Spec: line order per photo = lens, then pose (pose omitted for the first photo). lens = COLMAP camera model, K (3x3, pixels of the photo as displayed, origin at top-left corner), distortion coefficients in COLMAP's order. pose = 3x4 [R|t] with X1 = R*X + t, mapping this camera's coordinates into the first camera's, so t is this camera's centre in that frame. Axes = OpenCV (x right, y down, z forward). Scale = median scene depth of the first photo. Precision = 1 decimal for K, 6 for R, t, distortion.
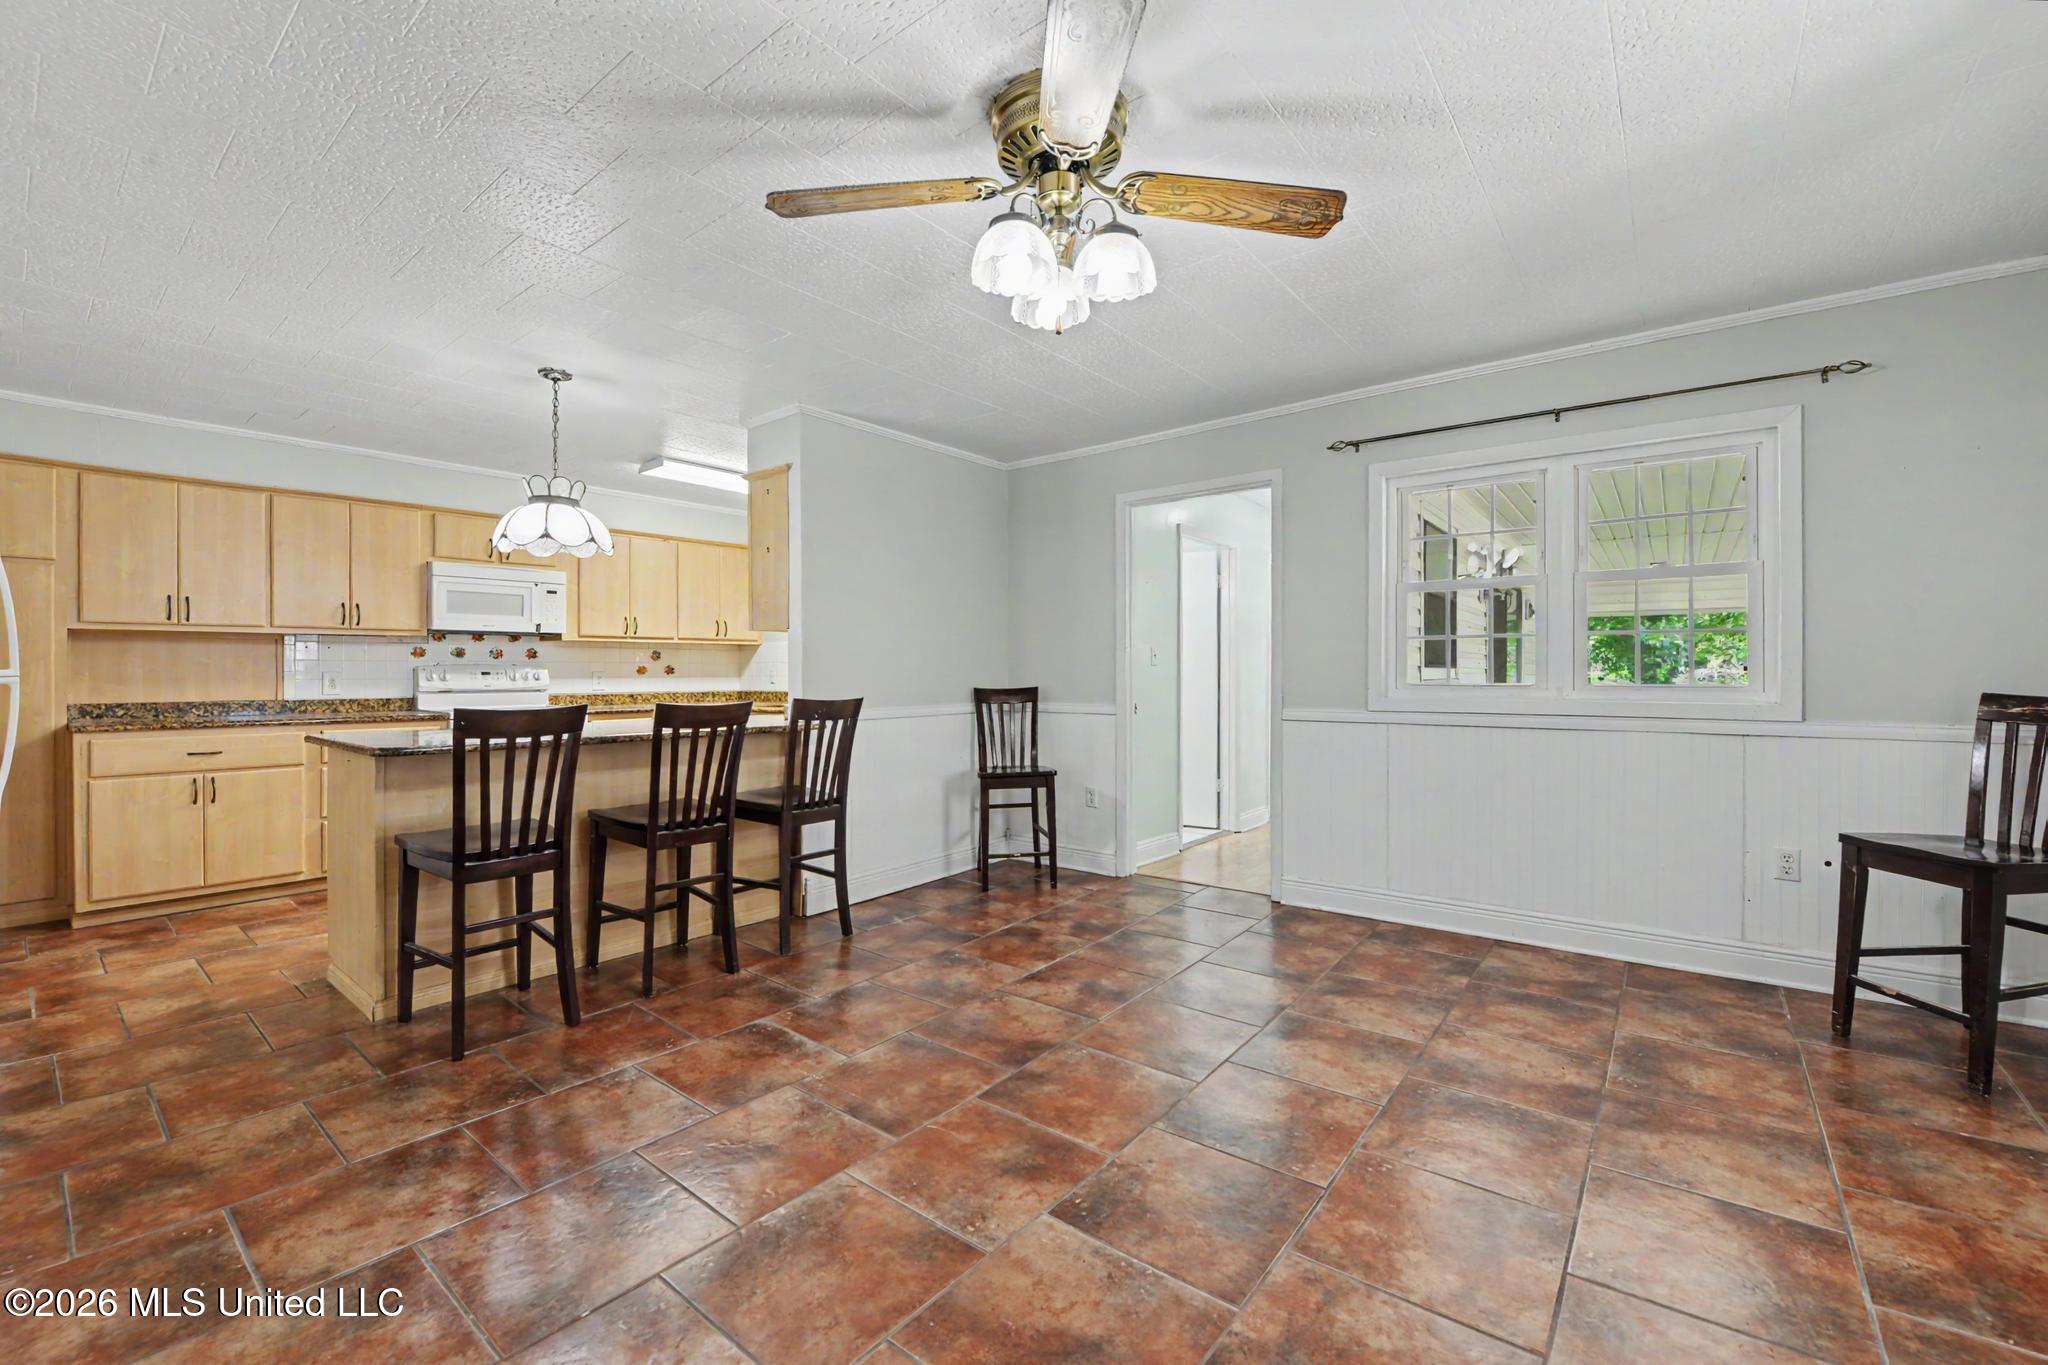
lens RADIAL K [[848.2, 0, 1026.7], [0, 848.2, 676.7], [0, 0, 1]] dist [-0.016256, -0.000241]
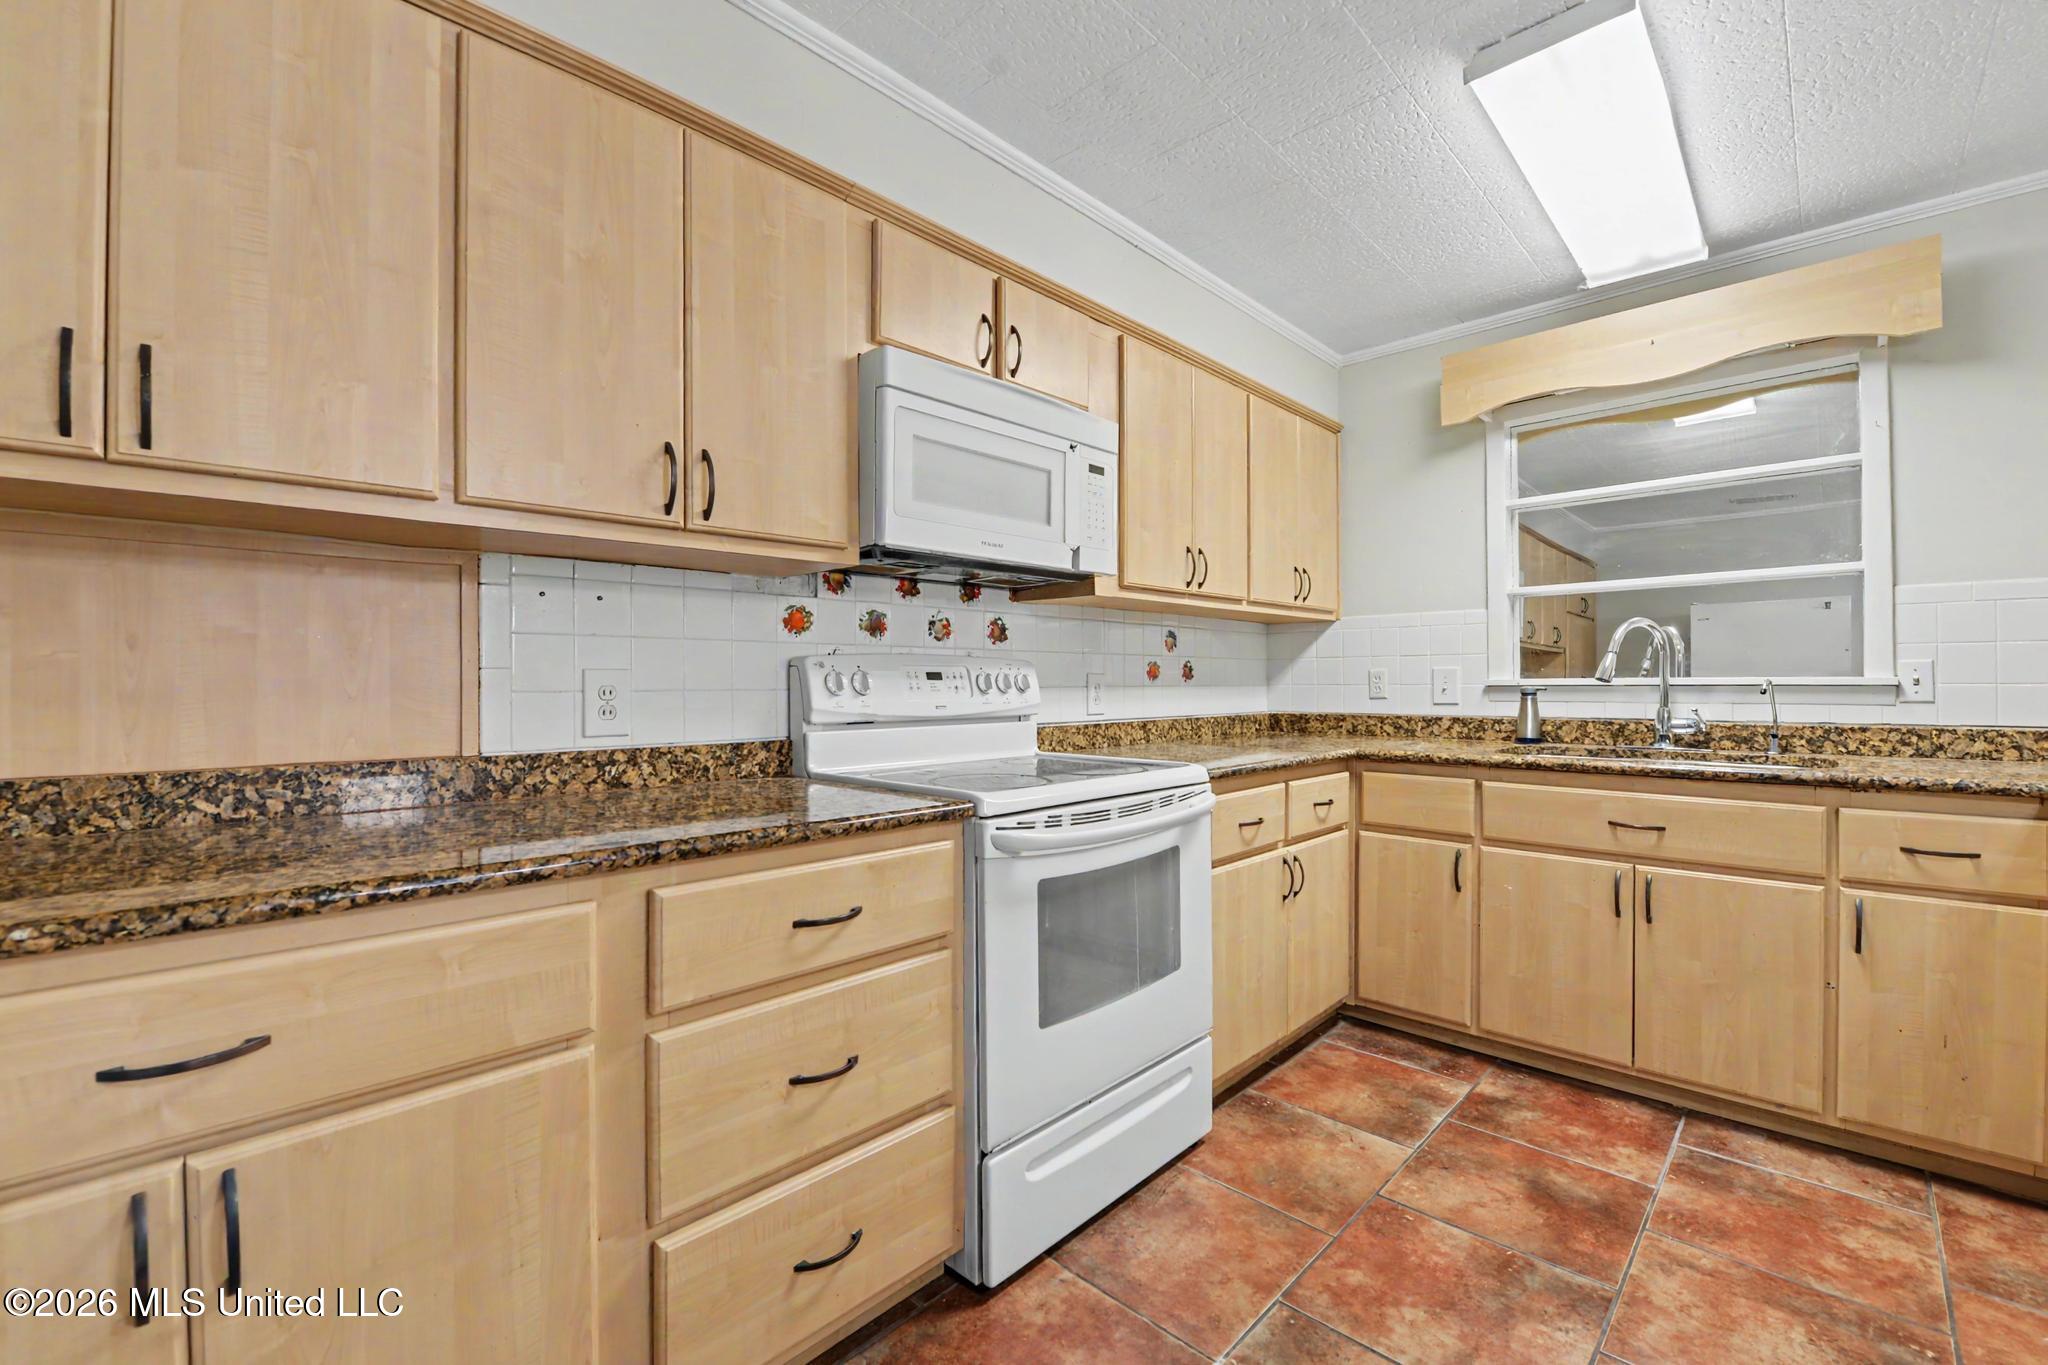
lens RADIAL K [[848.2, 0, 1021.4], [0, 848.2, 684.6], [0, 0, 1]] dist [-0.016256, -0.000241]
pose [[0.996474, 0.001038, -0.083892, -0.634181], [-0.001250, 0.999996, -0.002474, 0.001338], [0.083889, 0.002570, 0.996472, 0.675043]]
